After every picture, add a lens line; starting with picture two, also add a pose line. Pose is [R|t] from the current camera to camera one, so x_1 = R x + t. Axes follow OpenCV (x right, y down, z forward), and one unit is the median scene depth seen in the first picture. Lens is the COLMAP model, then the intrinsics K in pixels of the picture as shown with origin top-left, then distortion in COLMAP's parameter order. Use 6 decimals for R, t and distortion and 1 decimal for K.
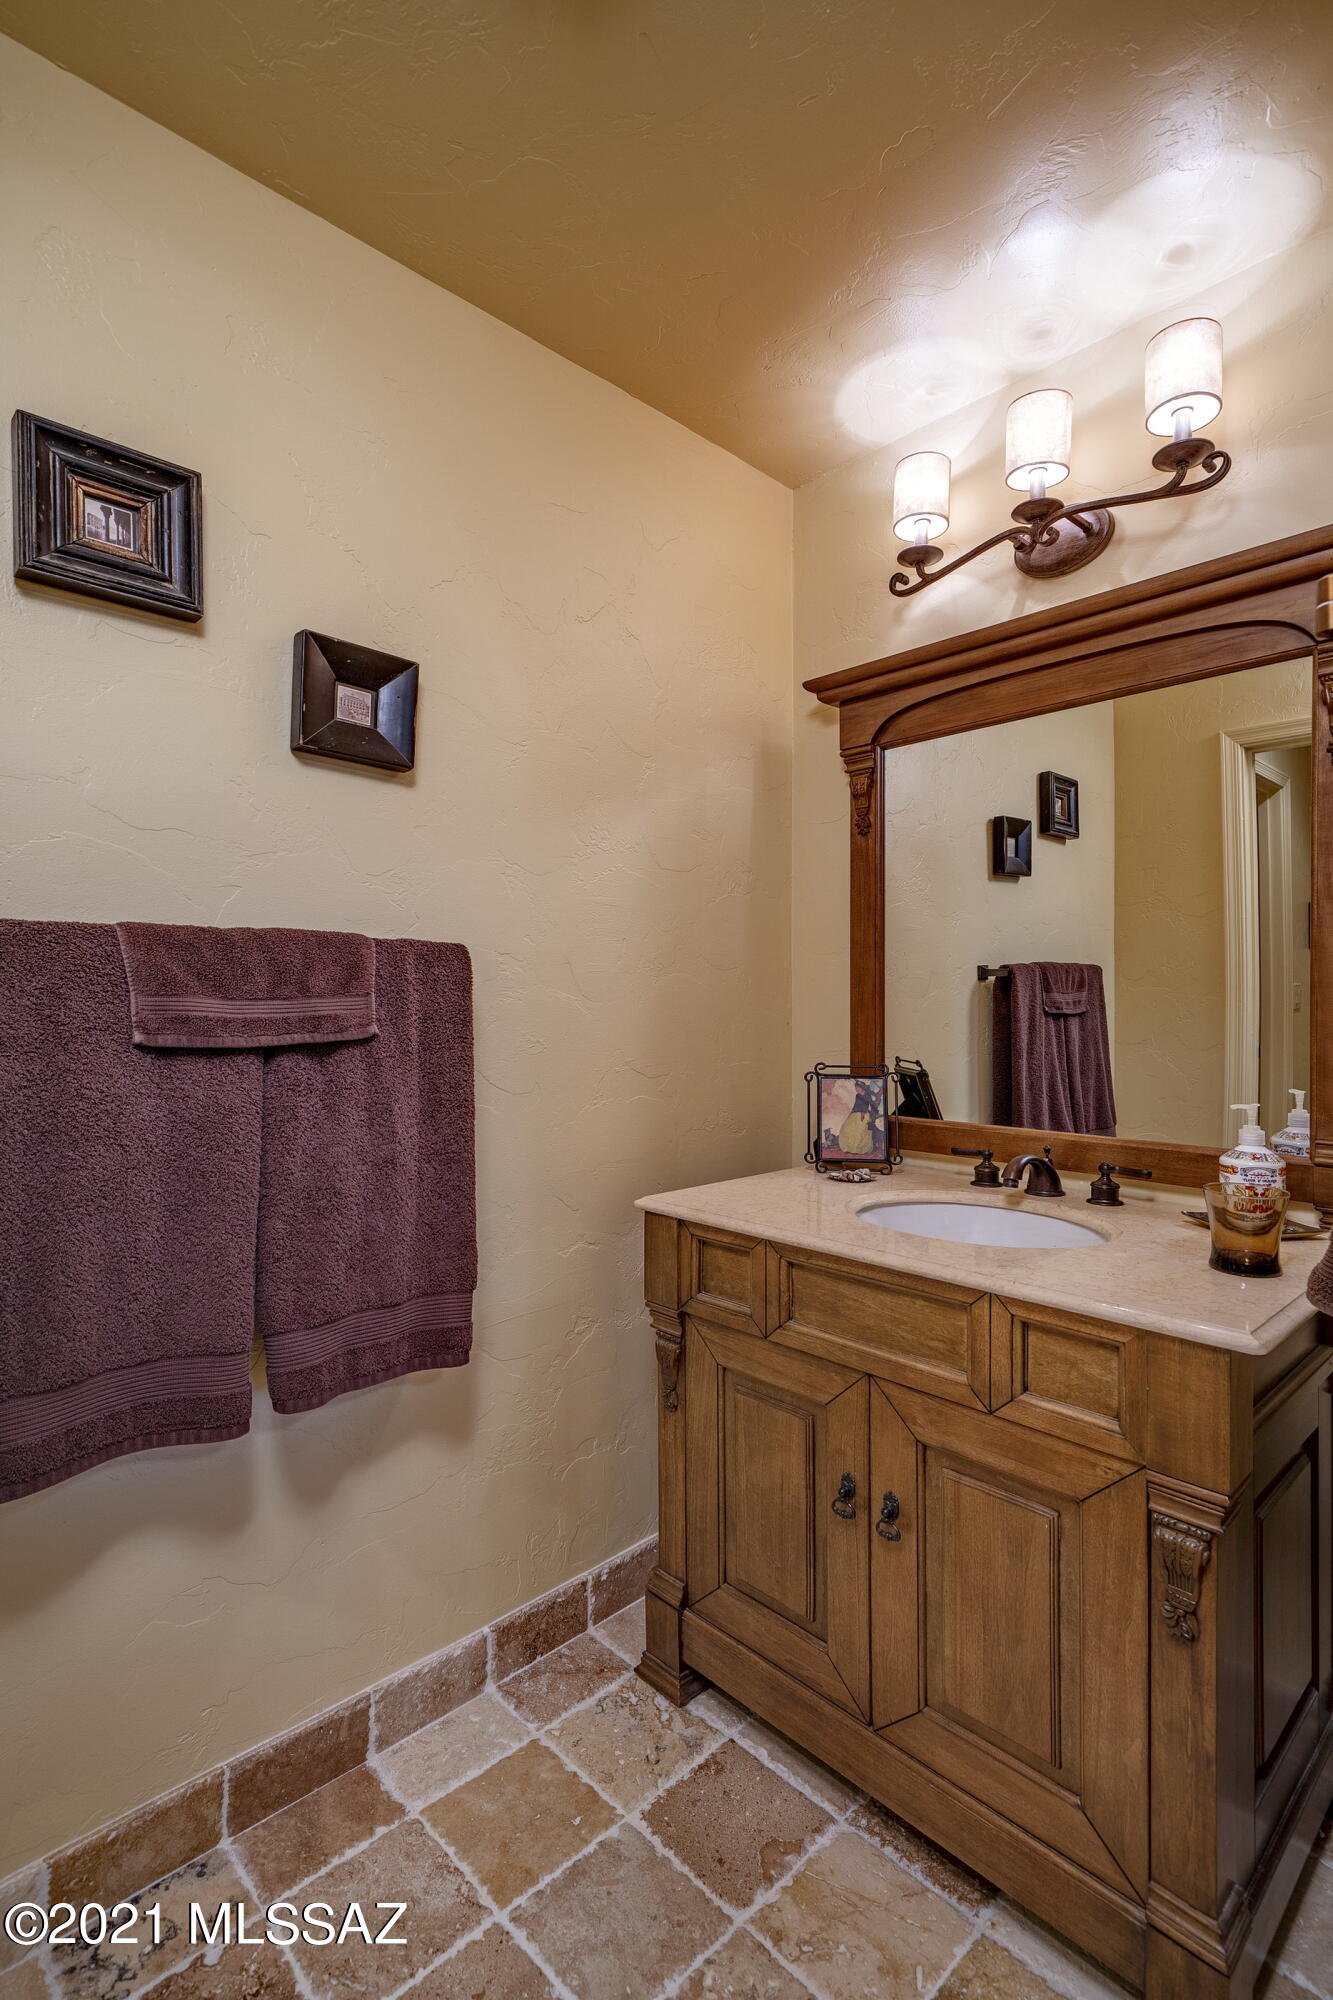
lens RADIAL K [[943.1, 0, 814.9], [0, 943.1, 1003.2], [0, 0, 1]] dist [-0.052475, 0.000029]
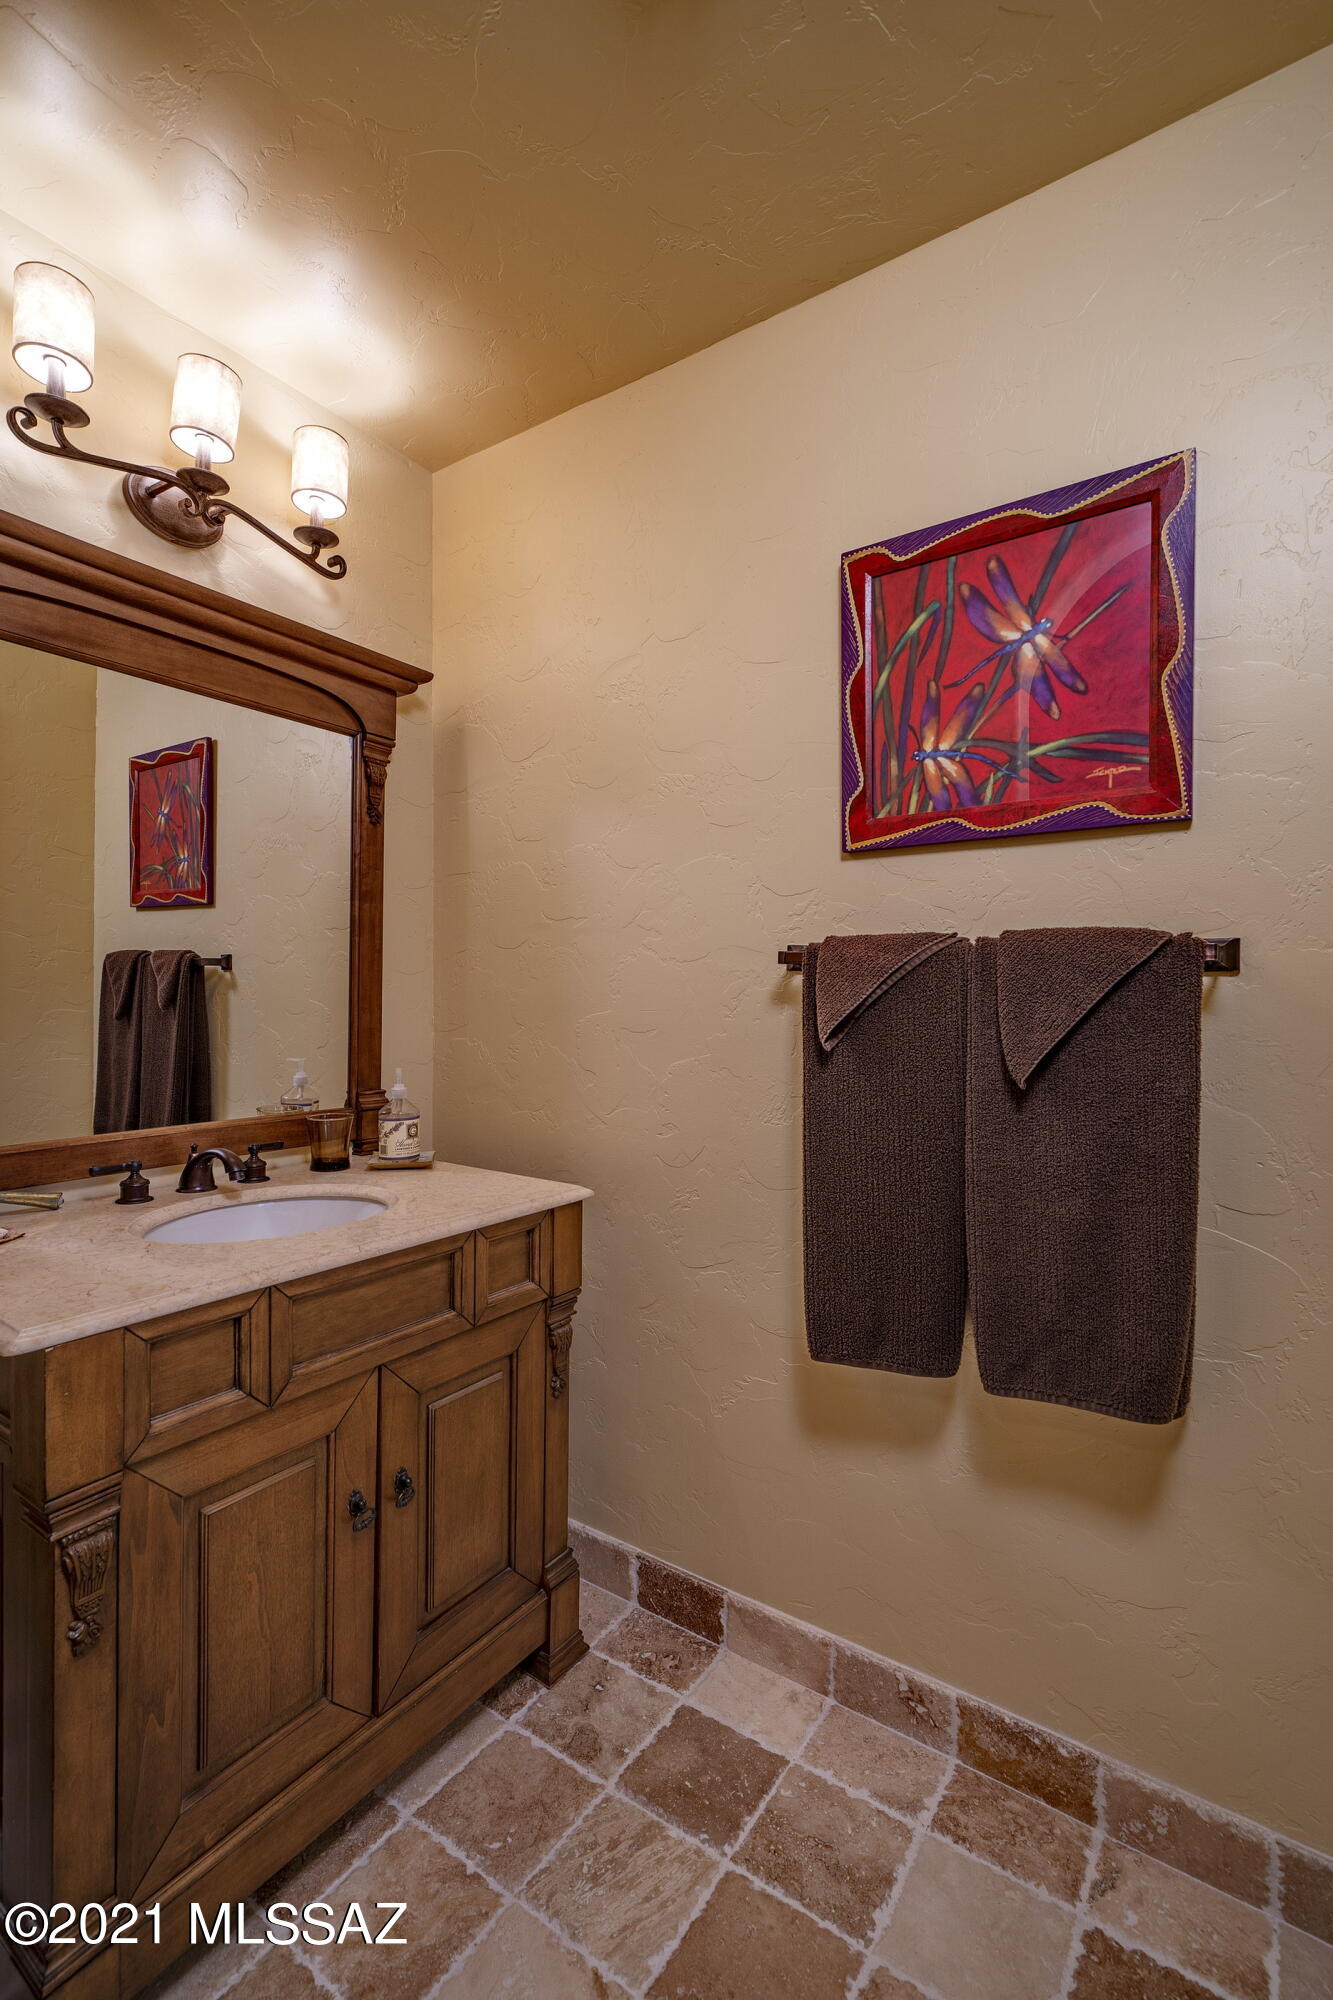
lens RADIAL K [[872.0, 0, 666.5], [0, 872.0, 1000.0], [0, 0, 1]] dist [0.001045, 0.000099]
pose [[-0.143412, -0.005488, 0.989648, -0.750182], [-0.015503, 0.999874, 0.003298, -0.005460], [-0.989542, -0.014869, -0.143479, 0.669602]]
